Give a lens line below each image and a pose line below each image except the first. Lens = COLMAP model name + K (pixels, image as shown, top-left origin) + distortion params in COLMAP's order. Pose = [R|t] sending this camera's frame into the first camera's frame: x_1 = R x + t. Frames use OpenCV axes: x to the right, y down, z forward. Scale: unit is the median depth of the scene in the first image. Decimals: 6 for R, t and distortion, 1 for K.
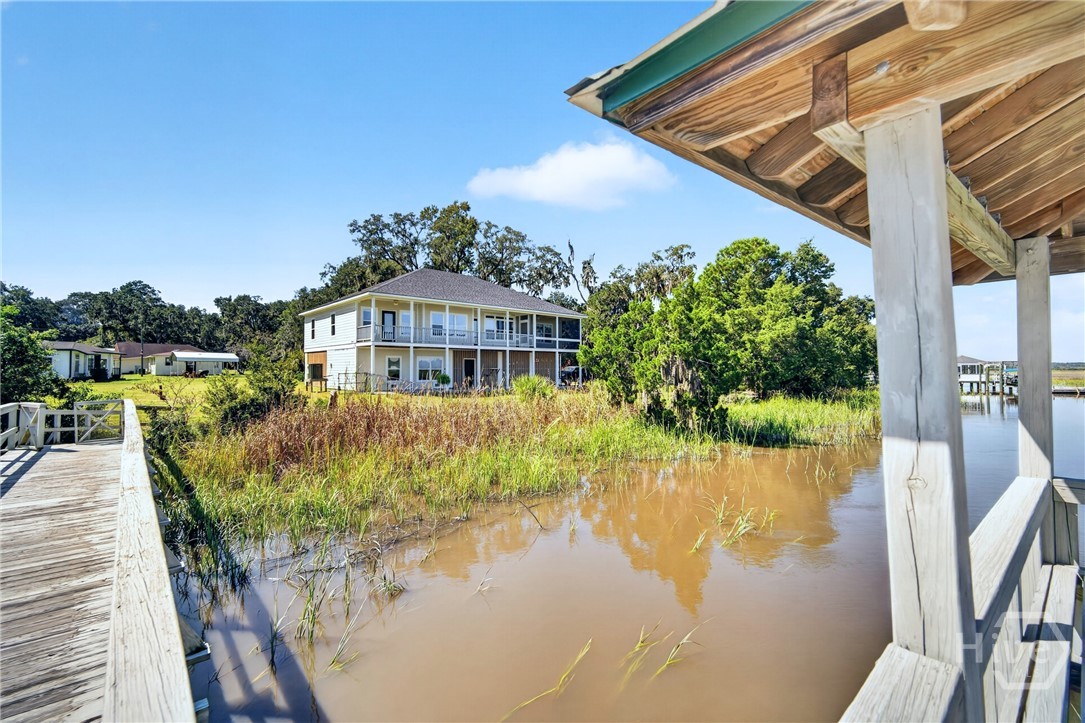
lens RADIAL K [[473.3, 0, 540.3], [0, 473.3, 354.3], [0, 0, 1]] dist [-0.010512, 0.003622]
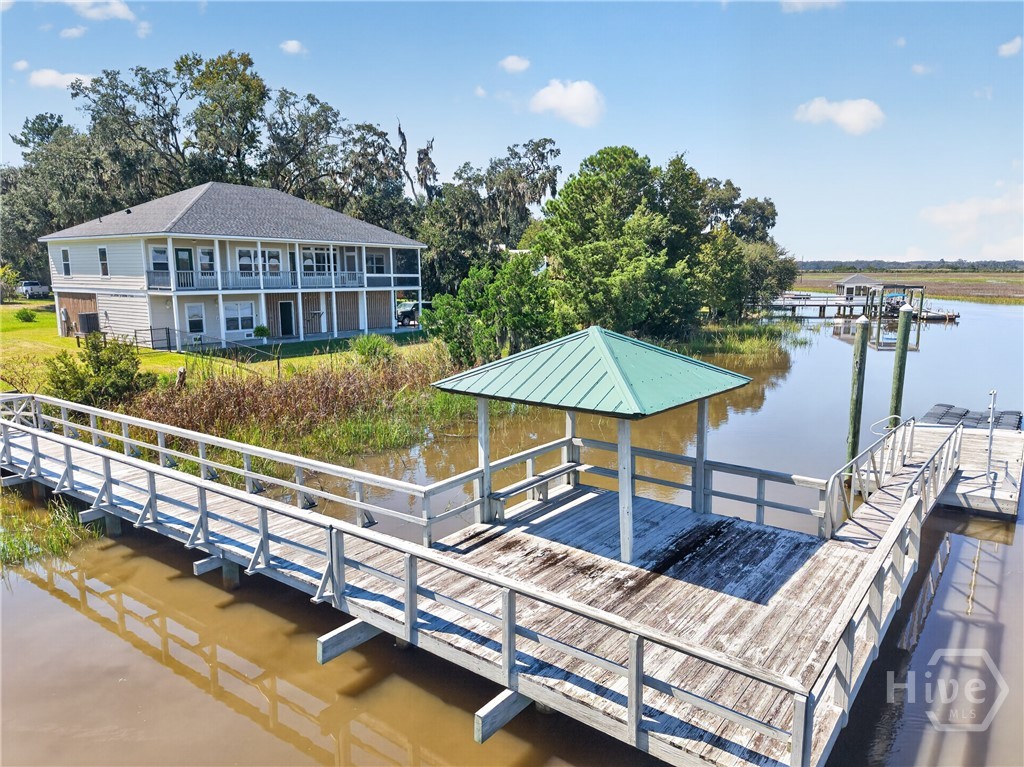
lens RADIAL K [[700.6, 0, 515.4], [0, 700.6, 379.3], [0, 0, 1]] dist [0.051519, -0.020610]
pose [[0.974458, -0.032514, 0.222203, -0.021920], [-0.010064, 0.982146, 0.187849, -0.057420], [-0.224343, -0.185287, 0.956733, -0.187846]]
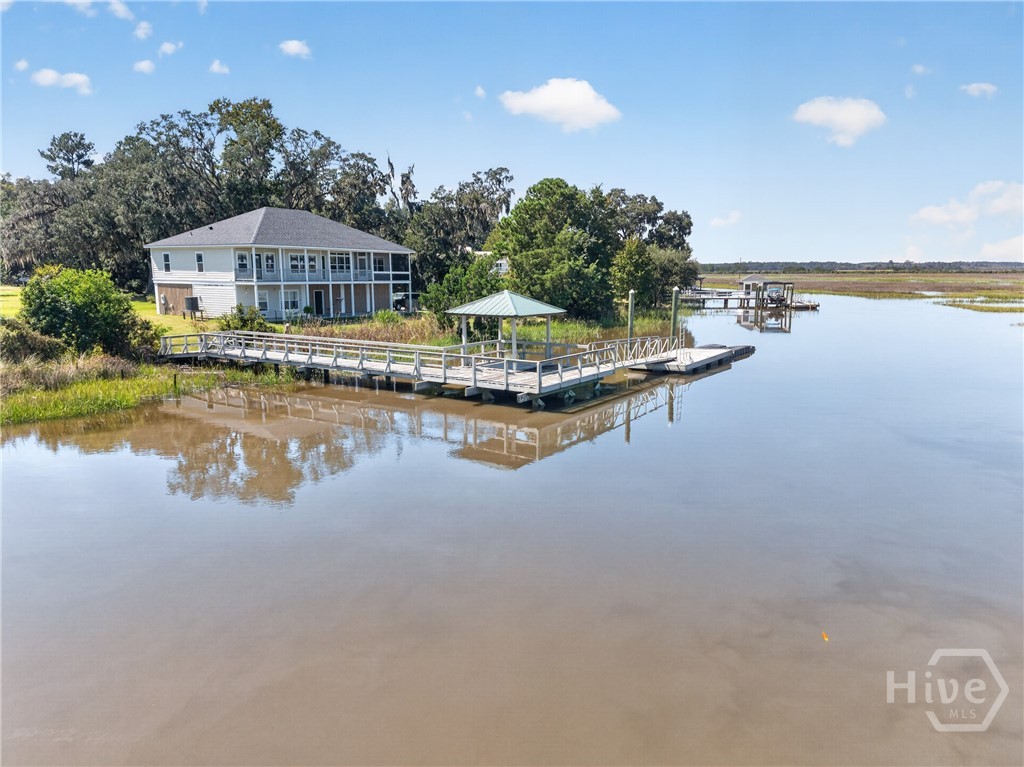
lens RADIAL K [[700.6, 0, 531.0], [0, 700.6, 386.9], [0, 0, 1]] dist [0.051519, -0.020610]
pose [[0.956522, -0.043753, 0.288358, -0.098245], [-0.014801, 0.980128, 0.197813, -0.069005], [-0.291283, -0.193480, 0.936867, -0.538489]]
